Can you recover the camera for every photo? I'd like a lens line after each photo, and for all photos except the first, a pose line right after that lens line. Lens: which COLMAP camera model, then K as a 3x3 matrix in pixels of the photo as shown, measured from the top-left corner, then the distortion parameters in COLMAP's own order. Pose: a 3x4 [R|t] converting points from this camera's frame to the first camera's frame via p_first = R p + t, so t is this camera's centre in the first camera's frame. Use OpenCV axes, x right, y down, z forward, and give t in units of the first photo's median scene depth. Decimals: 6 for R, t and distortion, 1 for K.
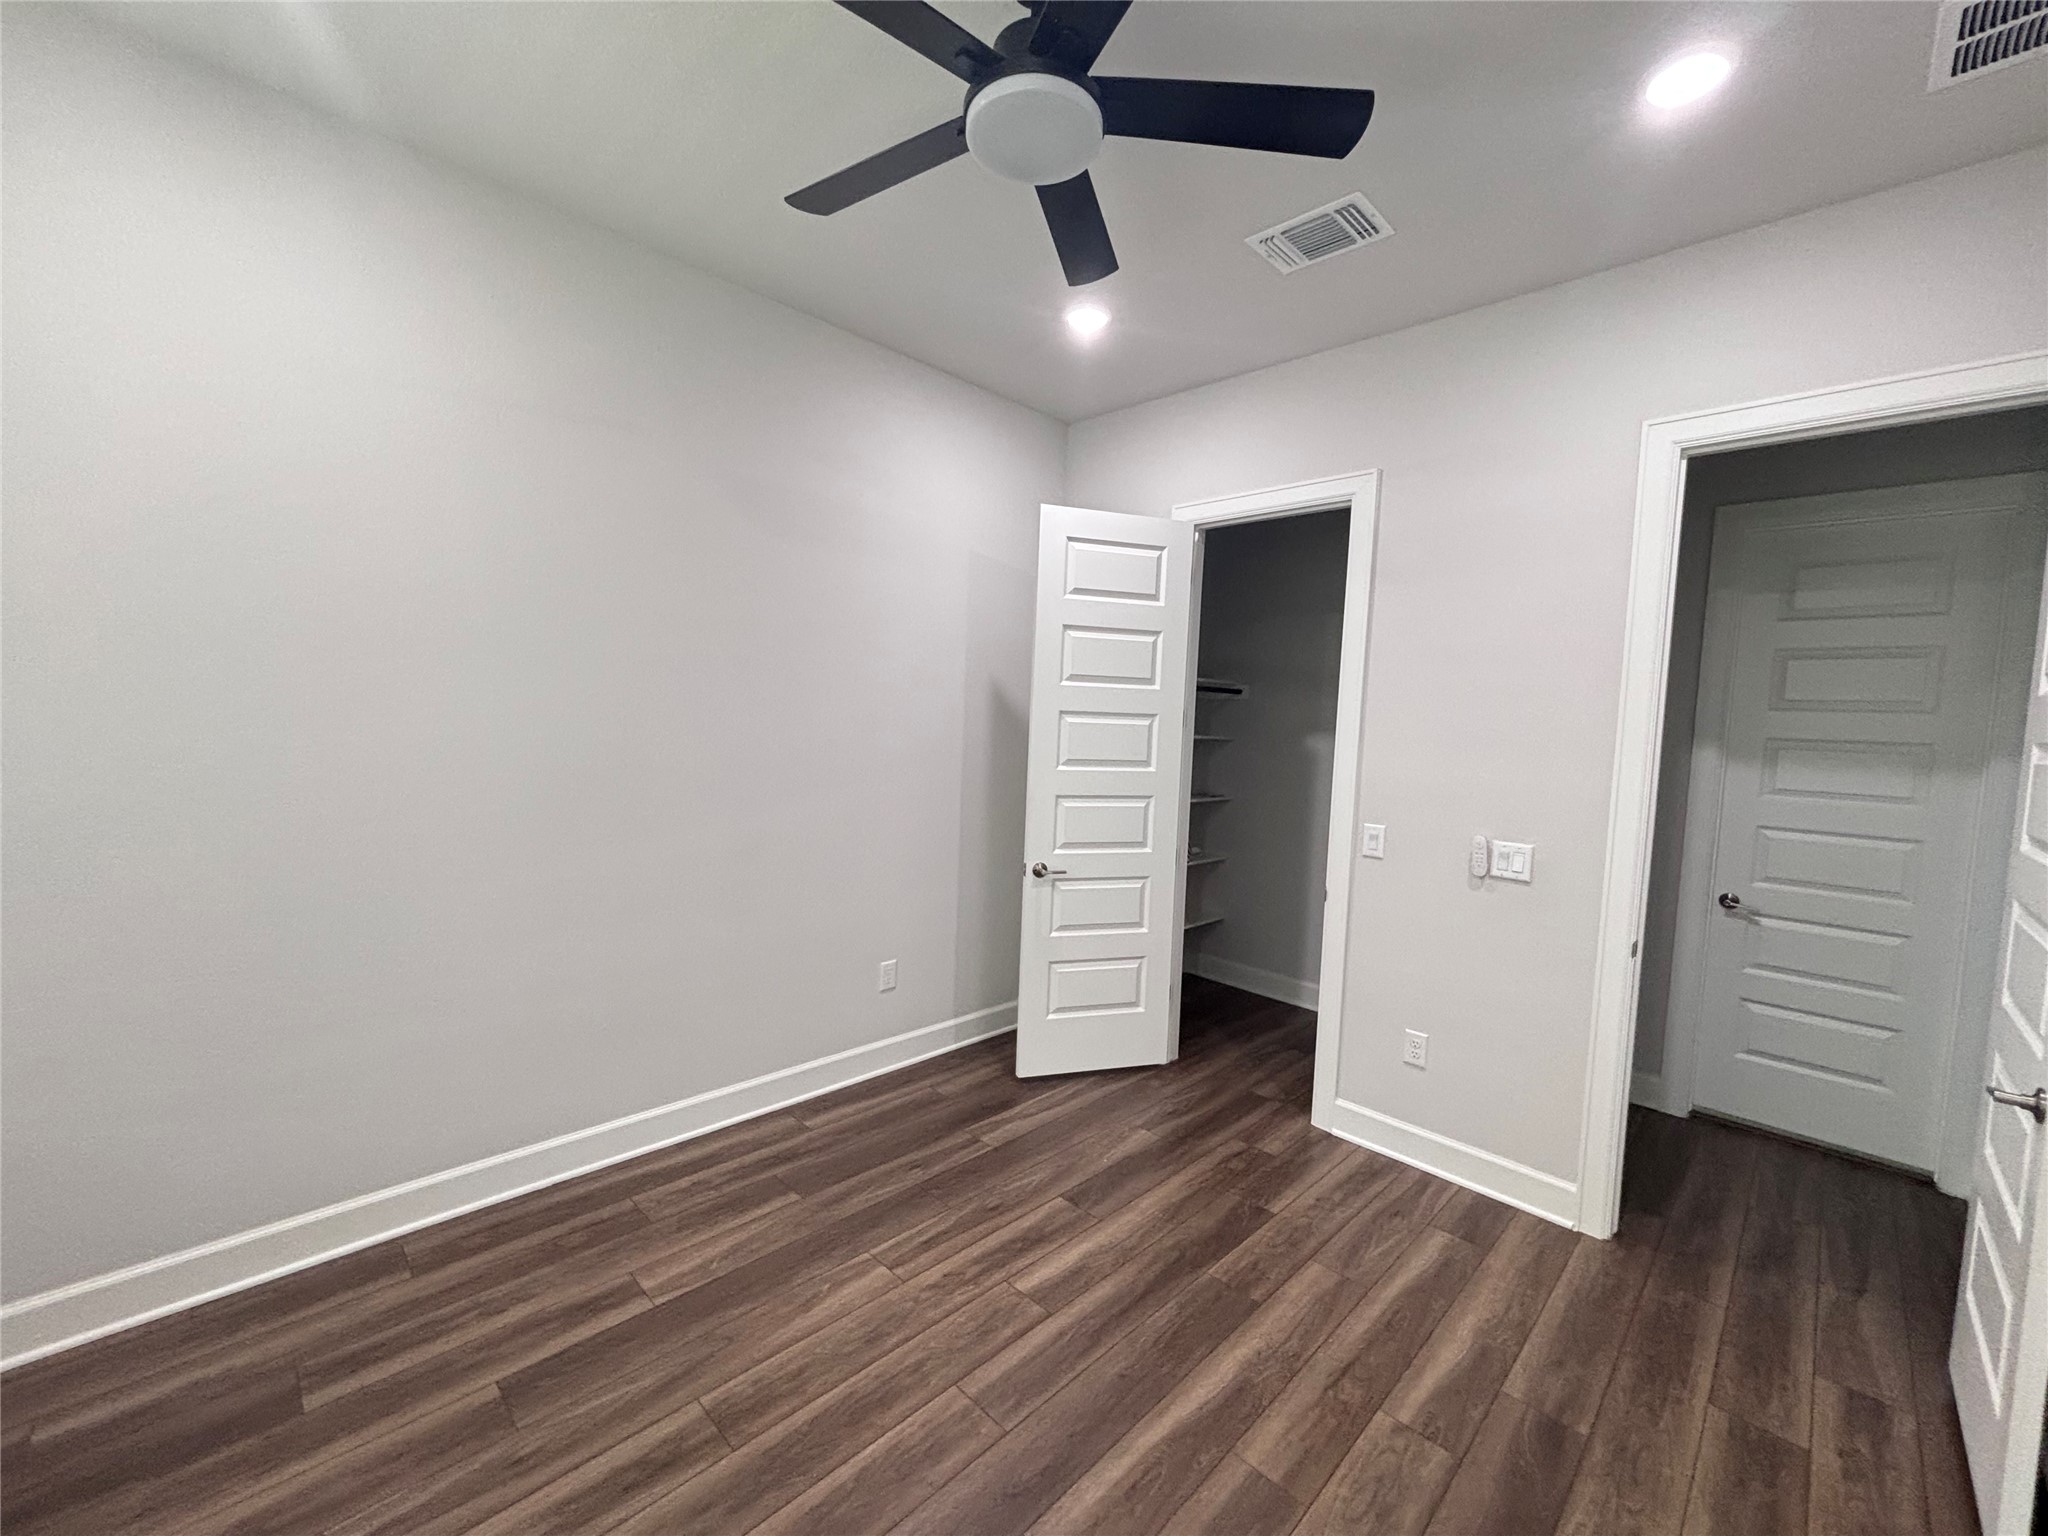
lens RADIAL K [[834.0, 0, 1024.0], [0, 834.0, 768.0], [0, 0, 1]] dist [-0.000270, 0.008947]
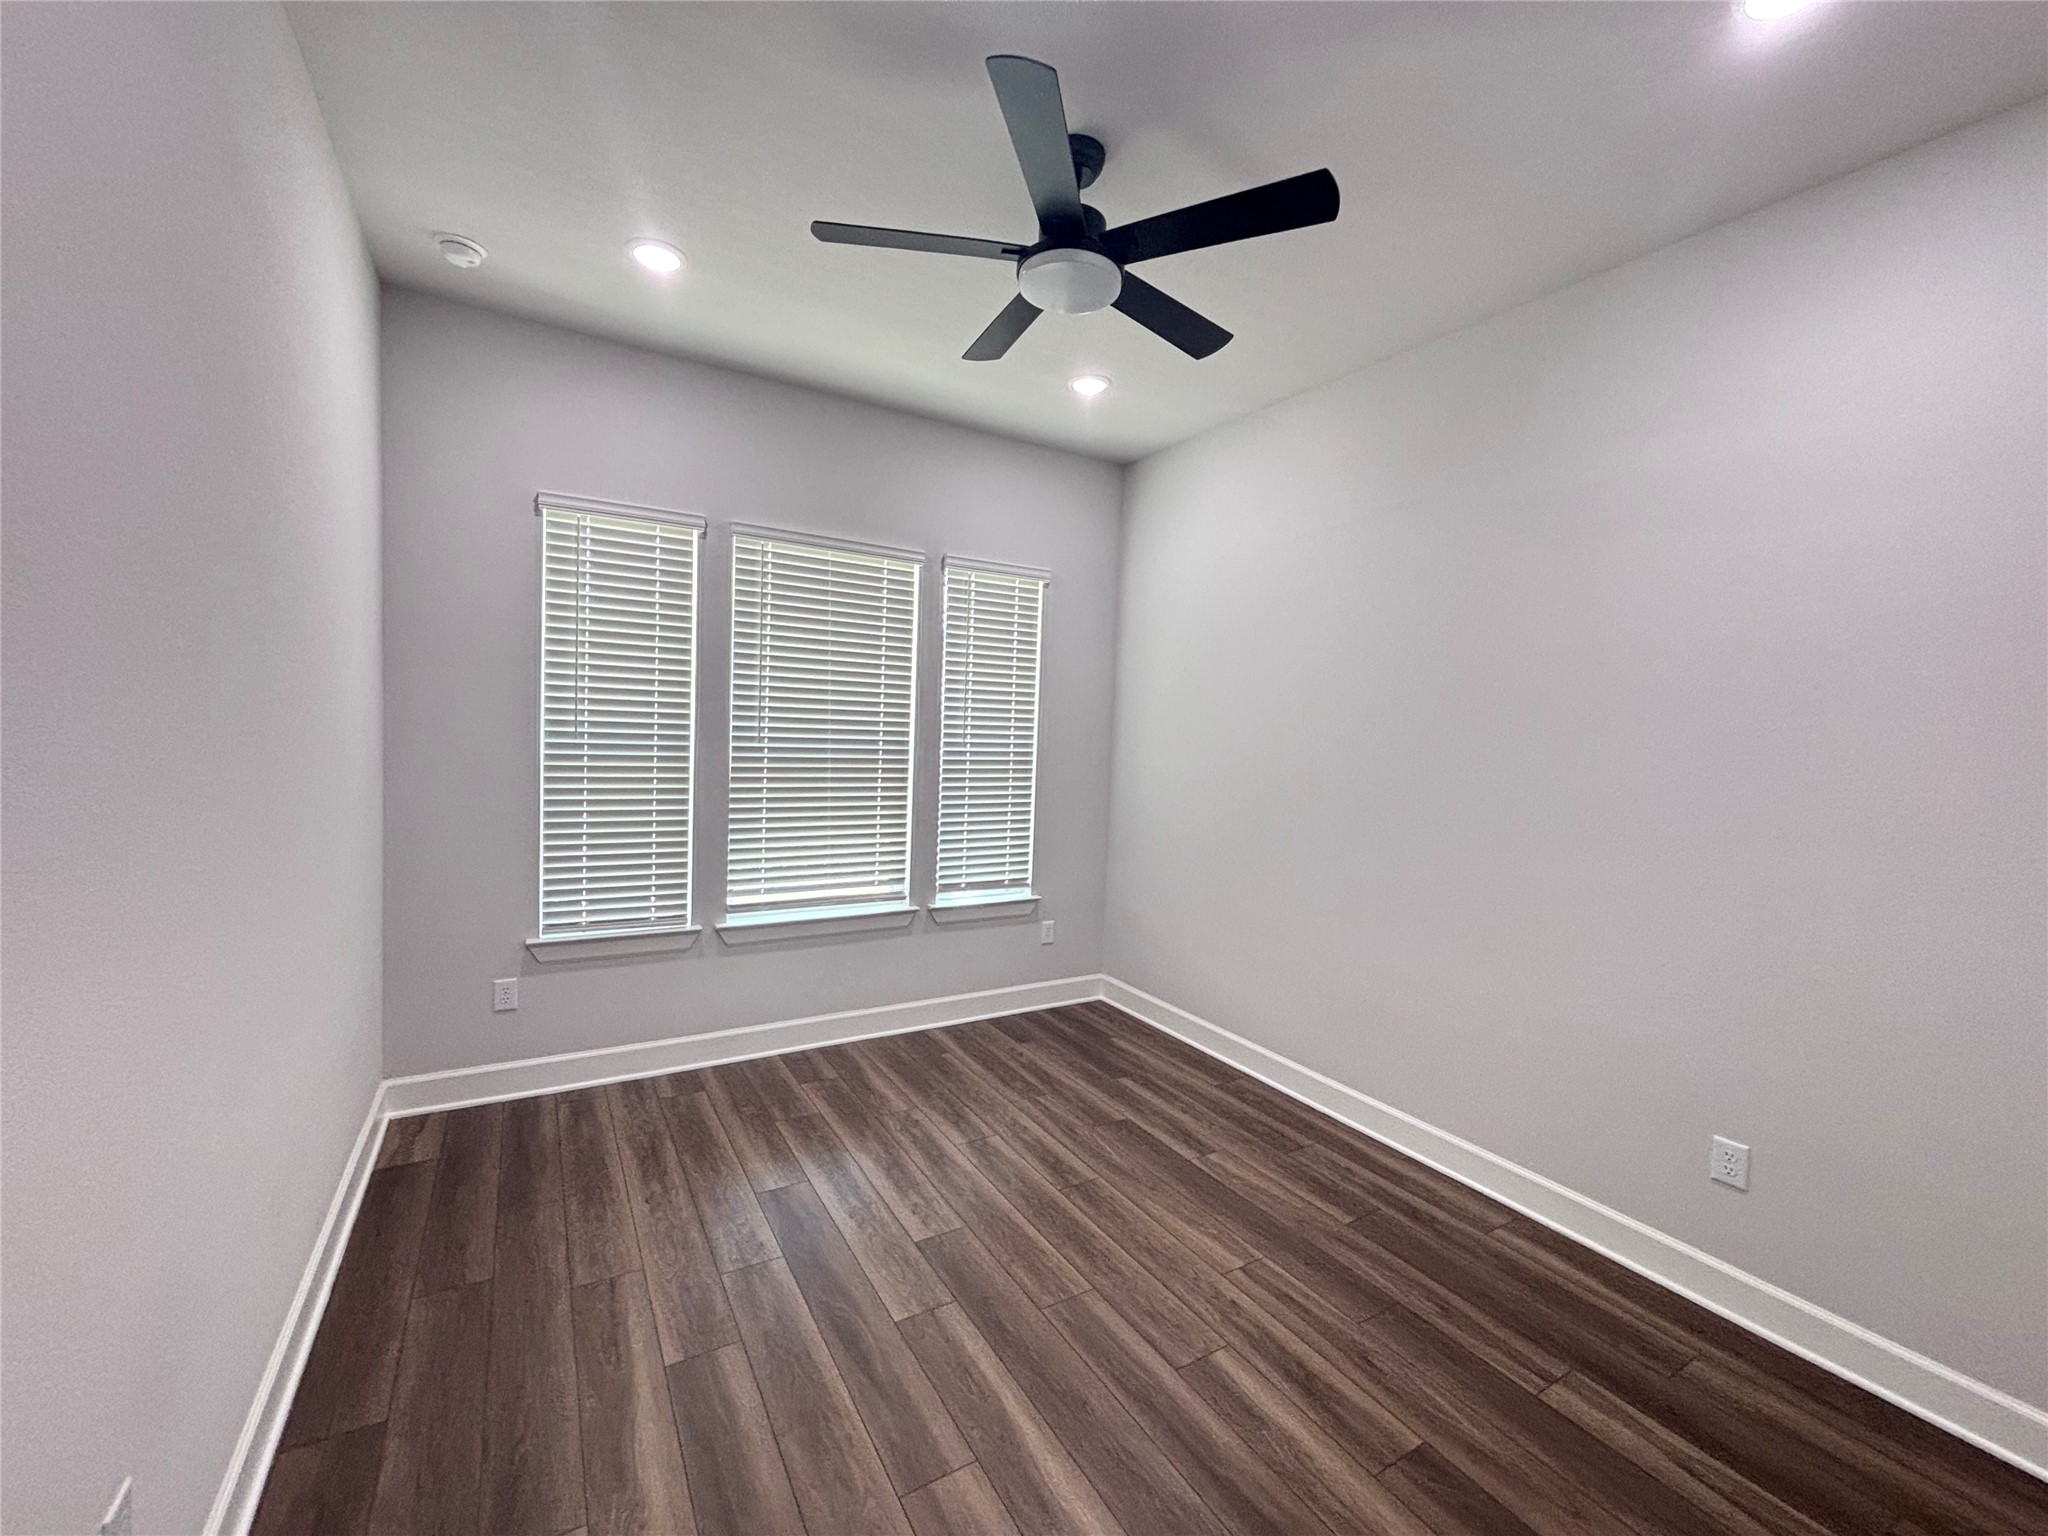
lens RADIAL K [[834.0, 0, 1024.0], [0, 834.0, 768.0], [0, 0, 1]] dist [-0.000270, 0.008947]
pose [[-0.243615, -0.005238, -0.969858, 0.917052], [-0.107296, 0.993993, 0.021583, -0.007507], [0.963919, 0.109320, -0.242714, 0.934009]]
